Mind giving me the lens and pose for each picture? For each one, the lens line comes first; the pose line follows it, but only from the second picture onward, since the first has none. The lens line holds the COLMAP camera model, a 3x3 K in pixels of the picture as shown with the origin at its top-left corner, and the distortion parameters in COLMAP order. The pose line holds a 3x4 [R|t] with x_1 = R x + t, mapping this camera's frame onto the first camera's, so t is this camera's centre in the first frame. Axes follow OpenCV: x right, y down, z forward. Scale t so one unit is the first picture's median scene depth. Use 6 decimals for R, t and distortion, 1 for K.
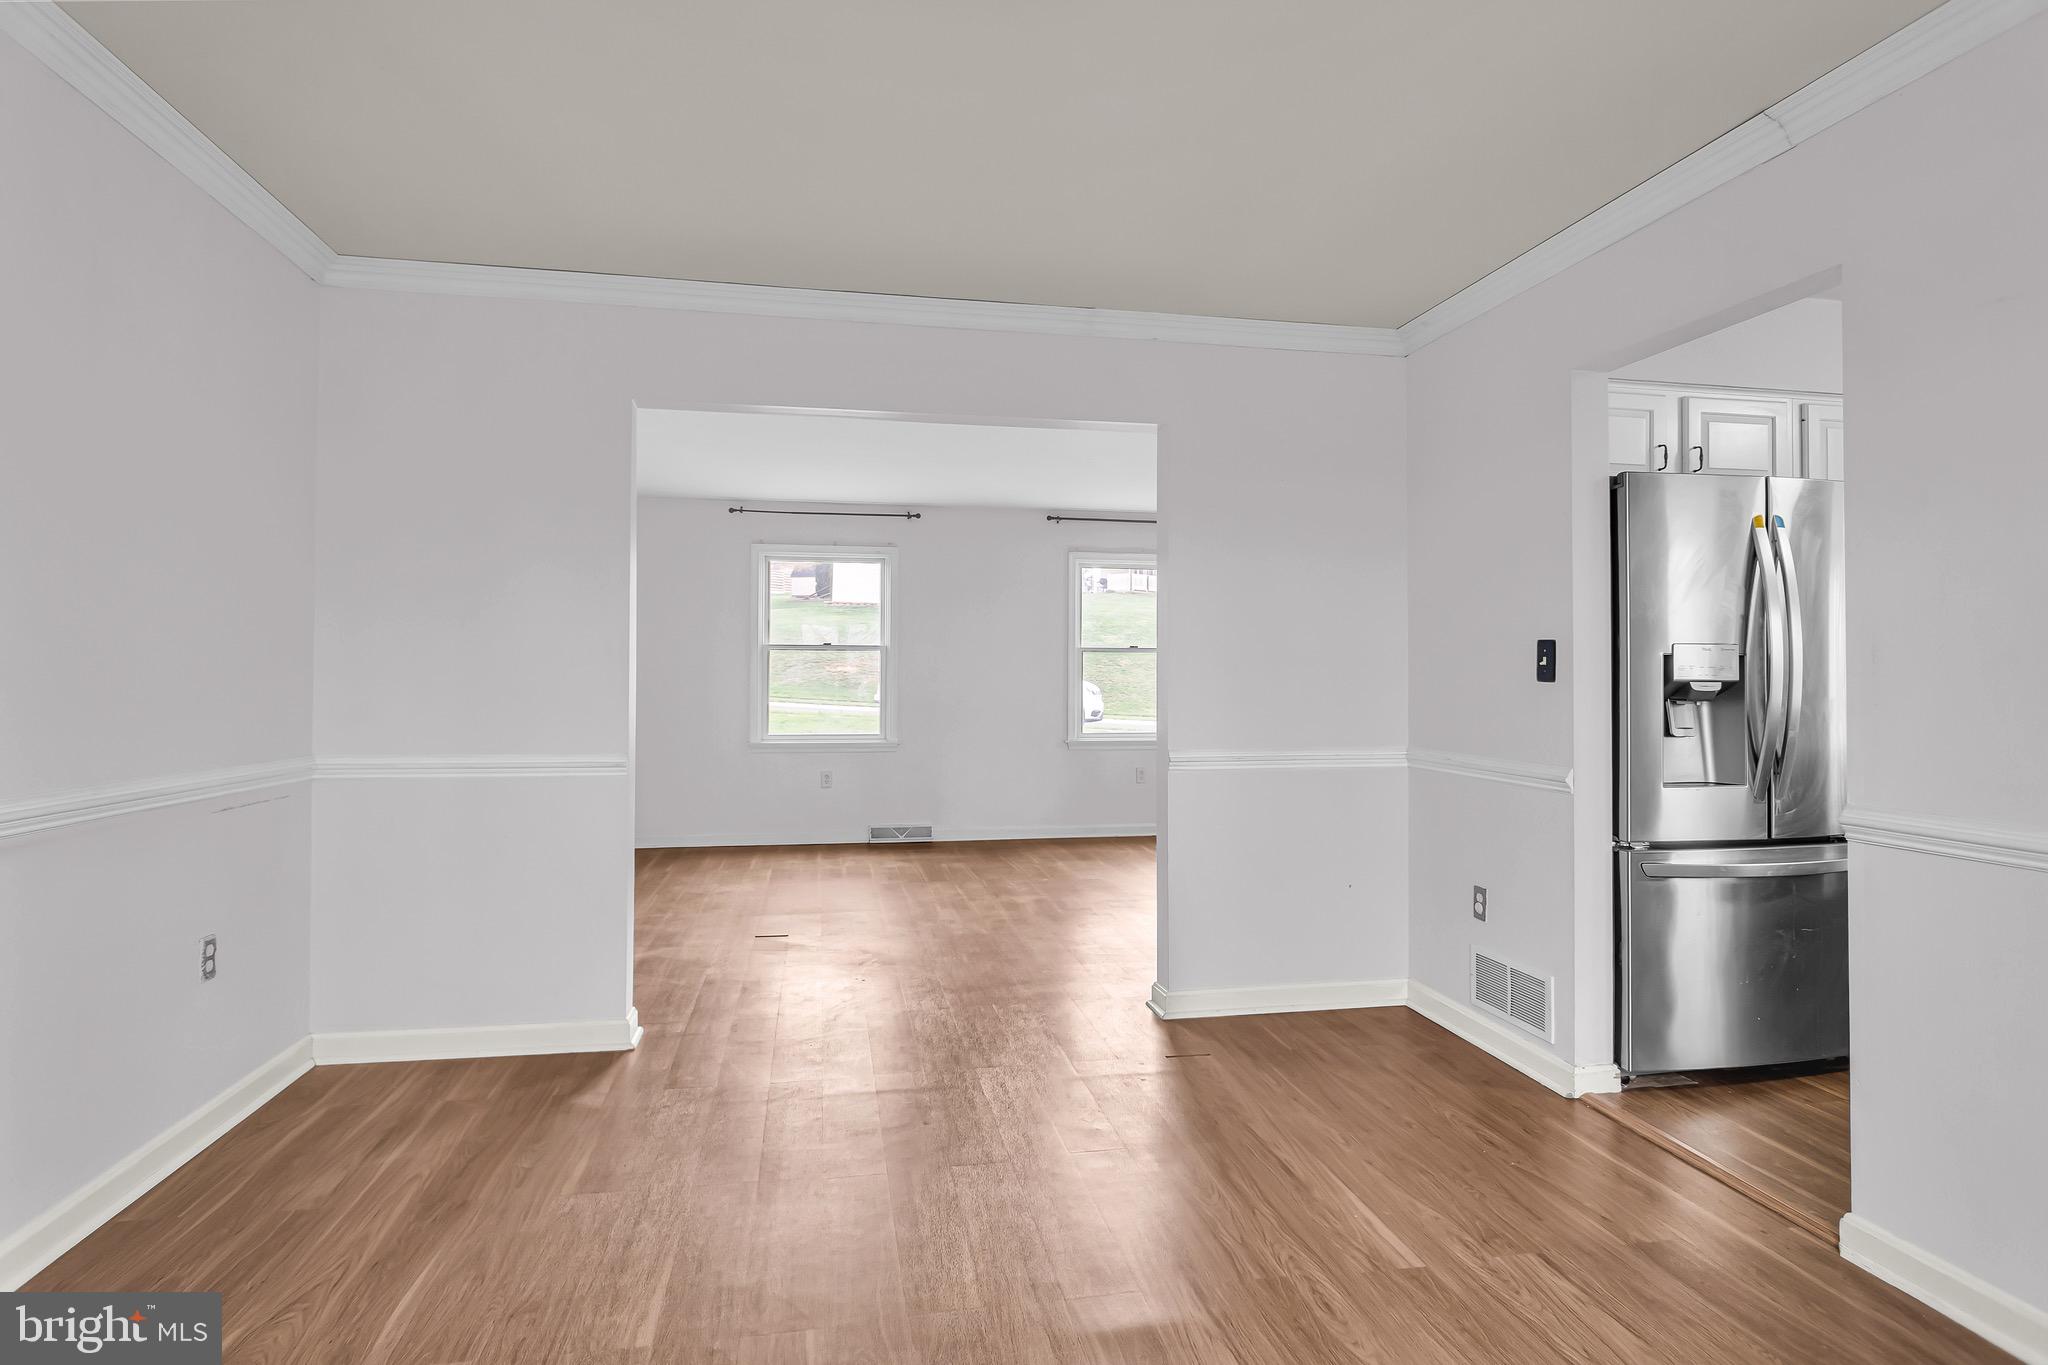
lens RADIAL K [[1070.1, 0, 1023.4], [0, 1070.1, 663.3], [0, 0, 1]] dist [-0.004225, 0.001113]
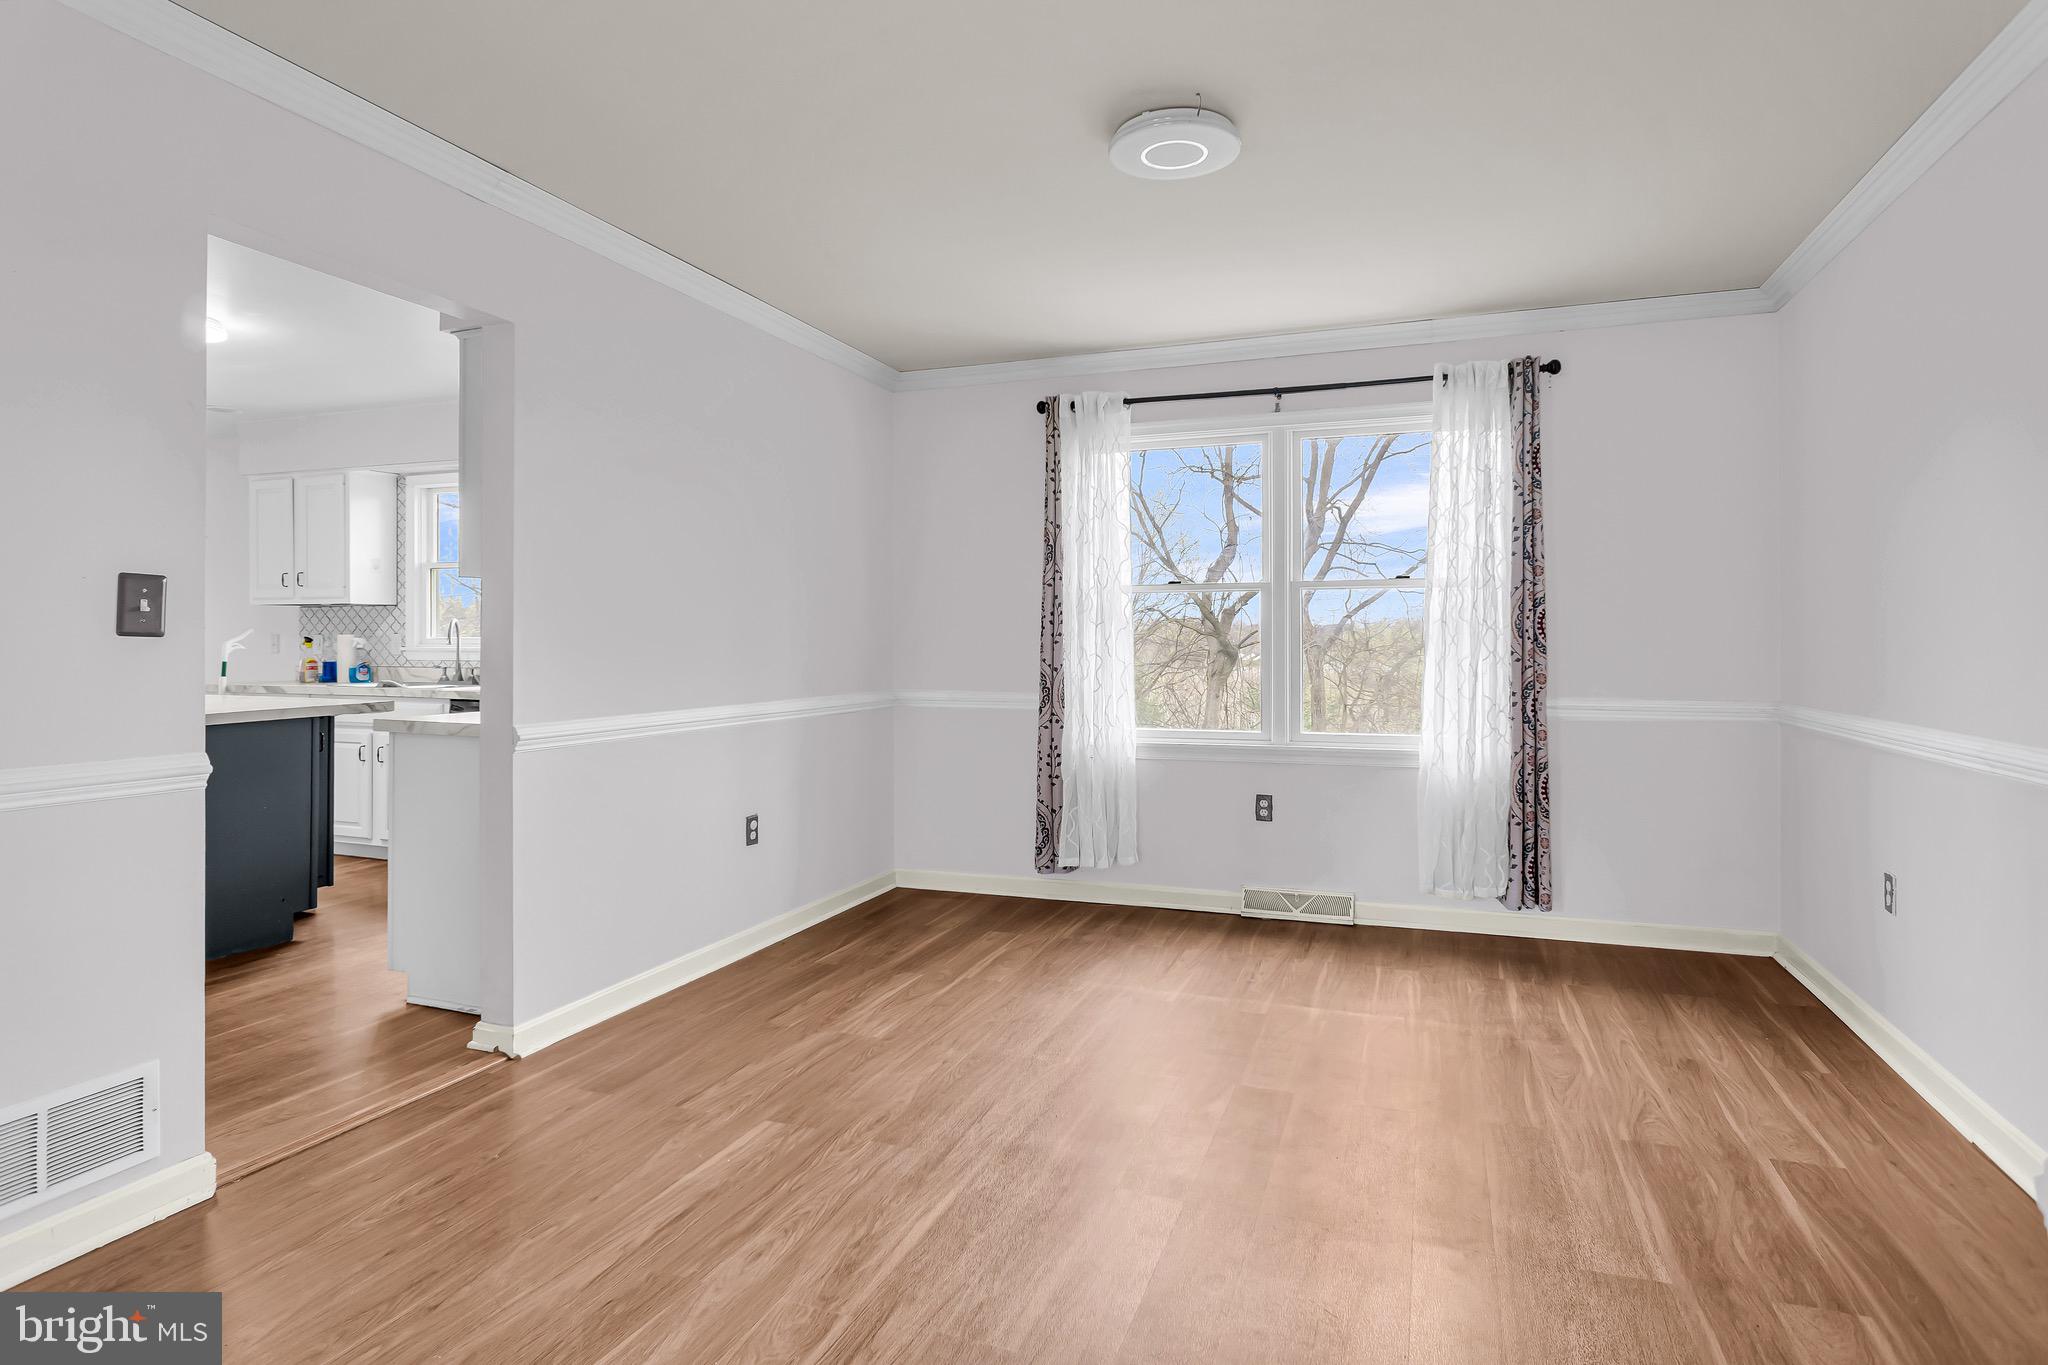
lens RADIAL K [[1113.4, 0, 1012.0], [0, 1113.4, 642.9], [0, 0, 1]] dist [-0.005936, 0.006690]
pose [[-0.851614, -0.006000, 0.524135, -0.351488], [-0.012145, 0.999892, -0.008287, 0.020528], [-0.524029, -0.013423, -0.851595, 1.310643]]
